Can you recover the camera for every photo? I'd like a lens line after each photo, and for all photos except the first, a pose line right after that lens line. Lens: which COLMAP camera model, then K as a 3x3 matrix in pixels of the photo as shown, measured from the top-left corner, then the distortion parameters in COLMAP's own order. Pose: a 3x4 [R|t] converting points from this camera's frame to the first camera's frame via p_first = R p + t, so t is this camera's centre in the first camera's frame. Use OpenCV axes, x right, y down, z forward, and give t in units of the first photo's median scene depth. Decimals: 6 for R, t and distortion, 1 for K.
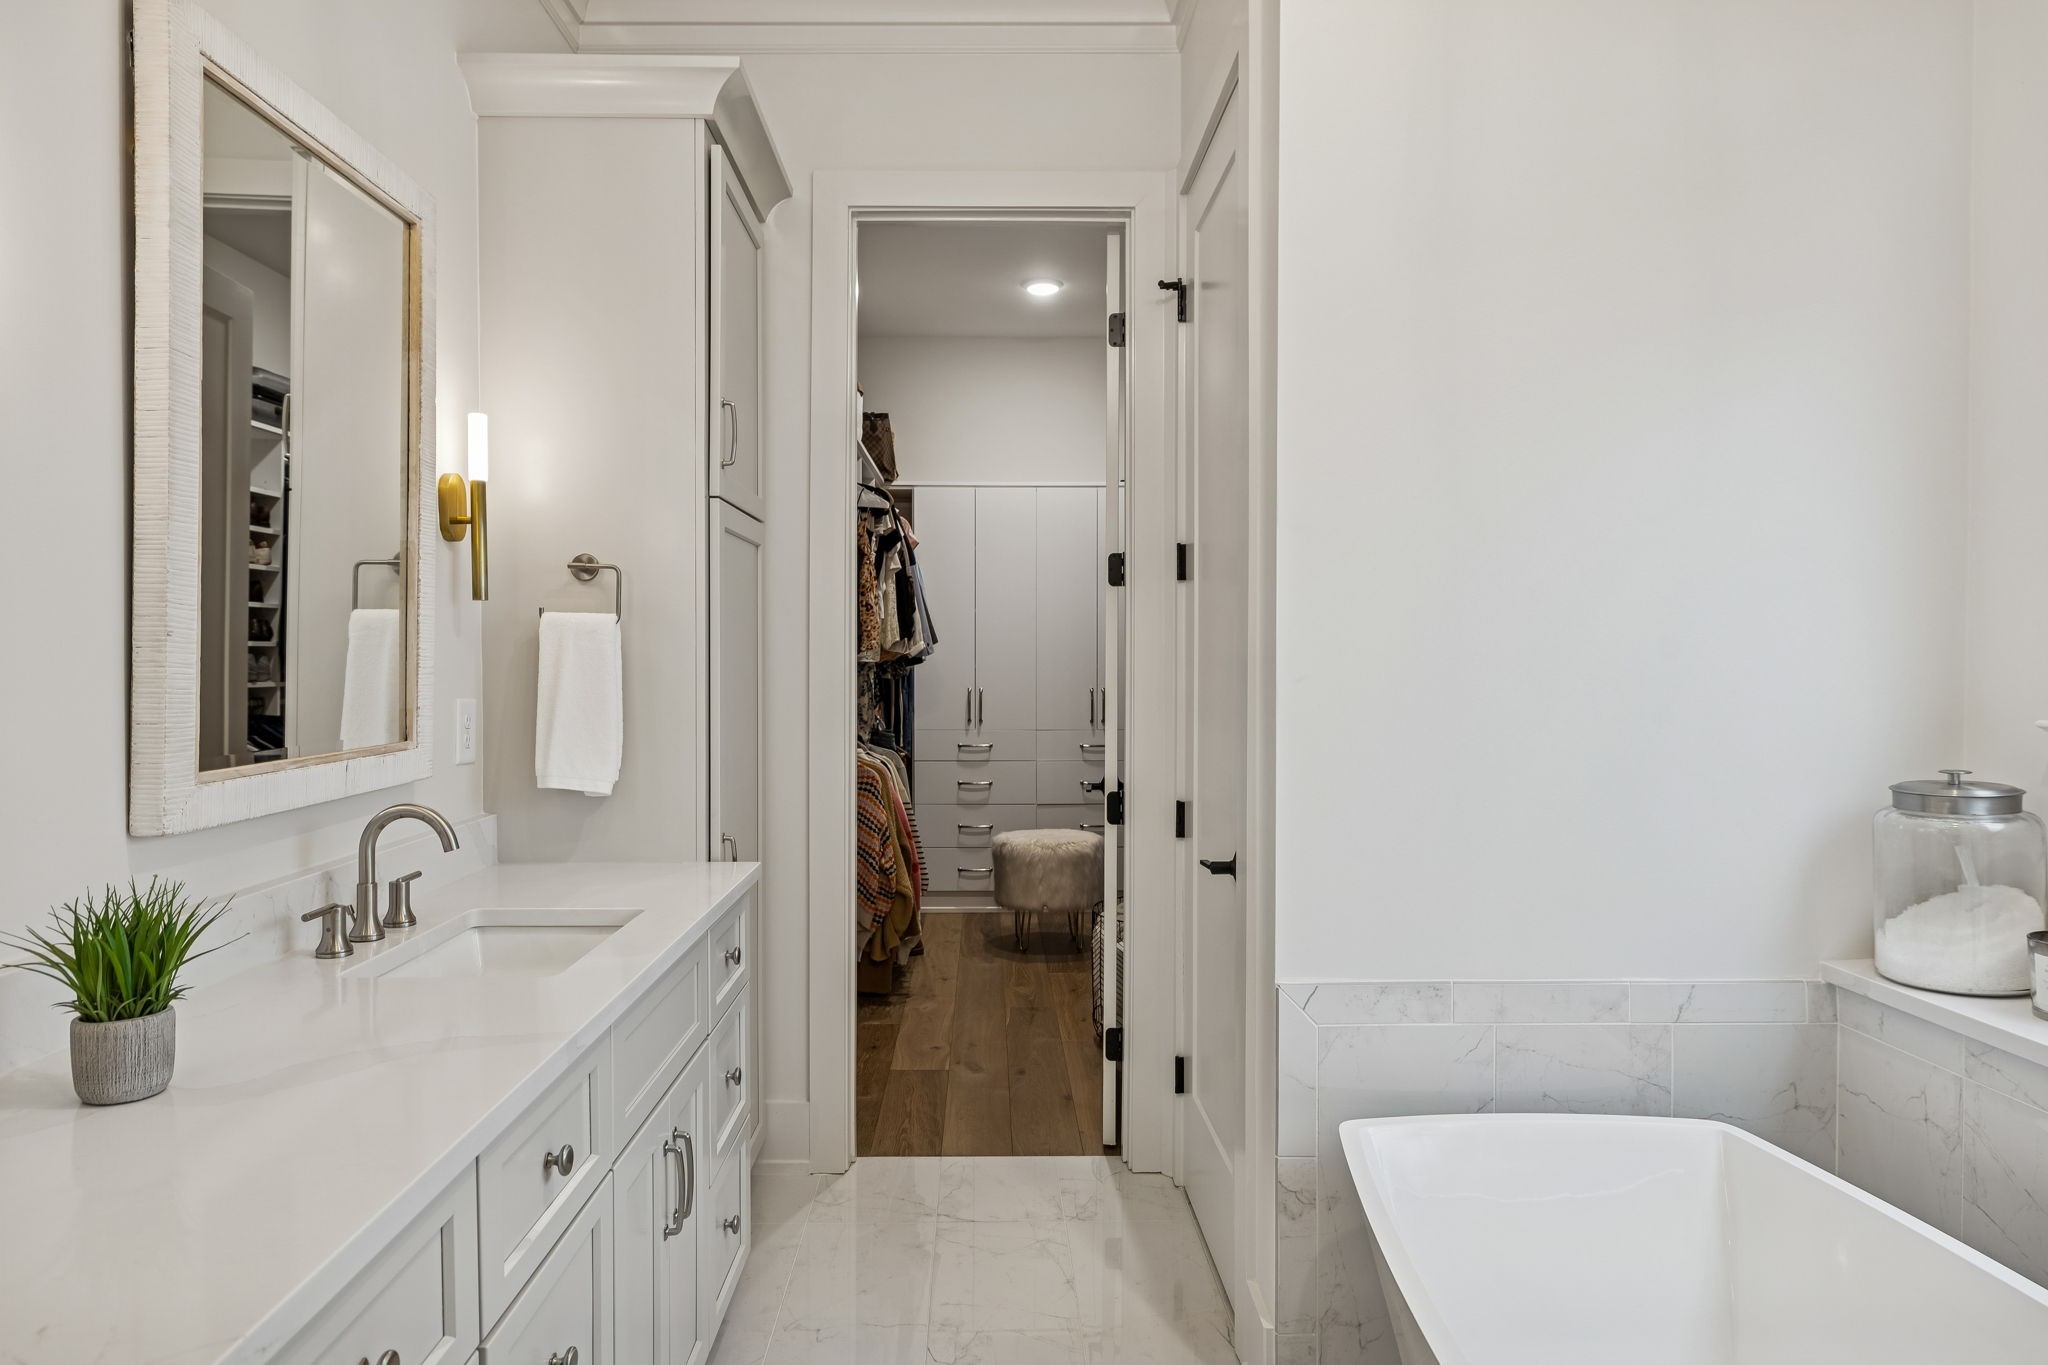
lens RADIAL K [[1084.1, 0, 1023.0], [0, 1084.1, 677.3], [0, 0, 1]] dist [-0.016407, -0.000199]
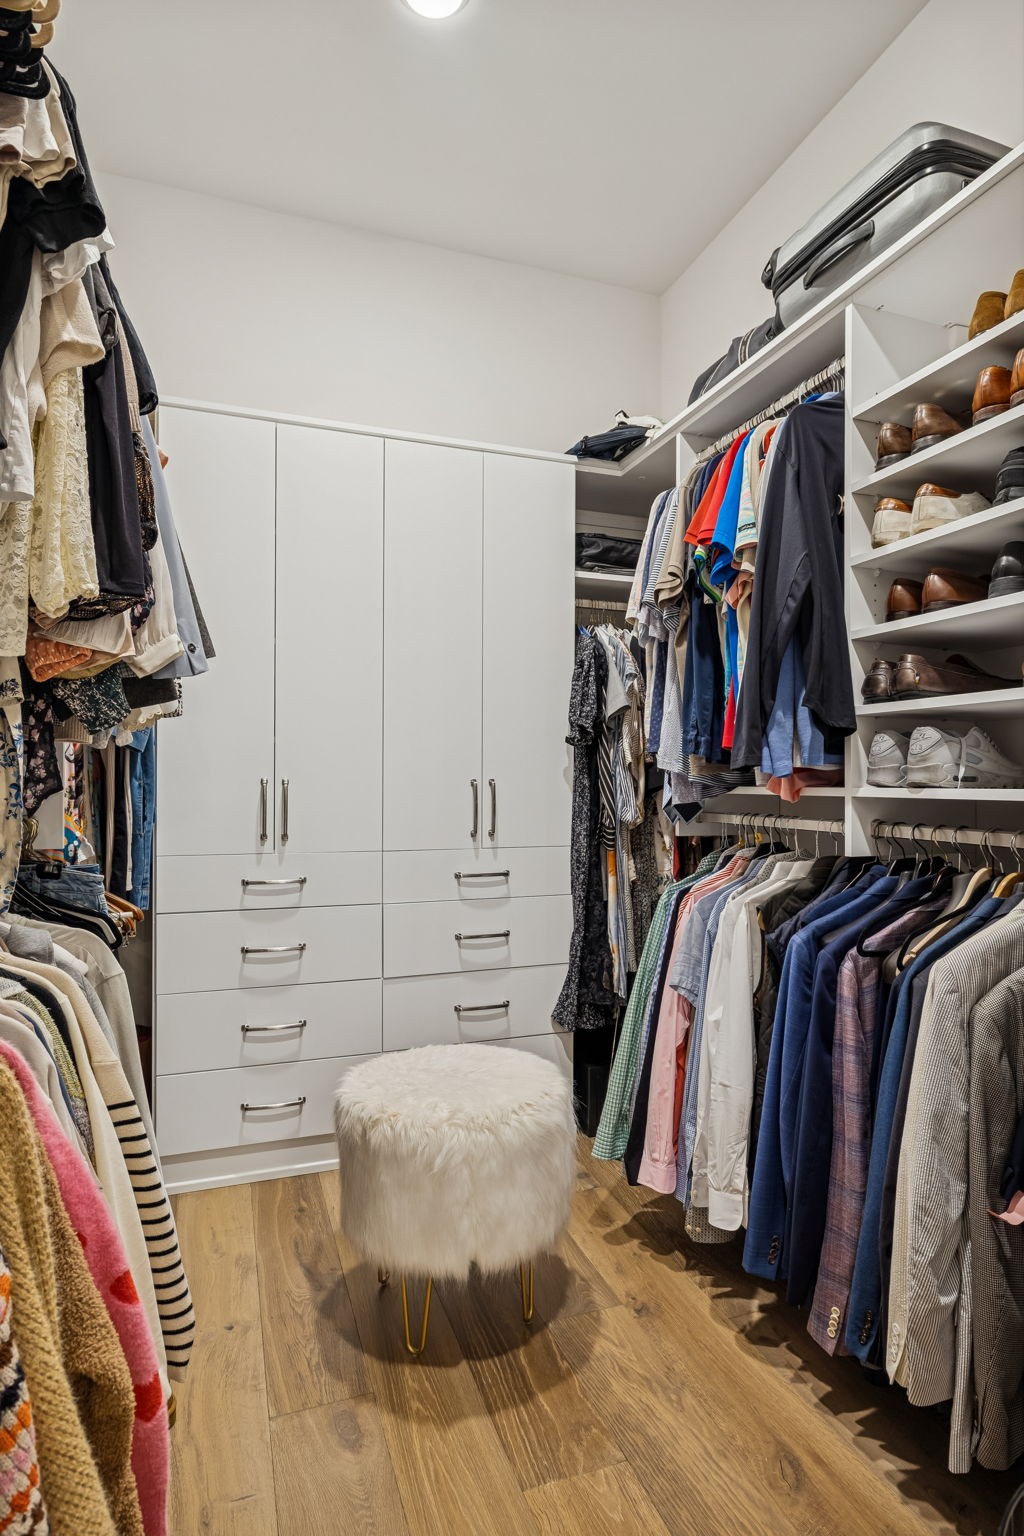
lens RADIAL K [[813.1, 0, 510.5], [0, 813.1, 772.6], [0, 0, 1]] dist [-0.016407, -0.000199]
pose [[0.954127, 0.002308, 0.299394, -0.065478], [0.002620, 0.999868, -0.016057, 0.018207], [-0.299391, 0.016105, 0.953995, 0.693136]]
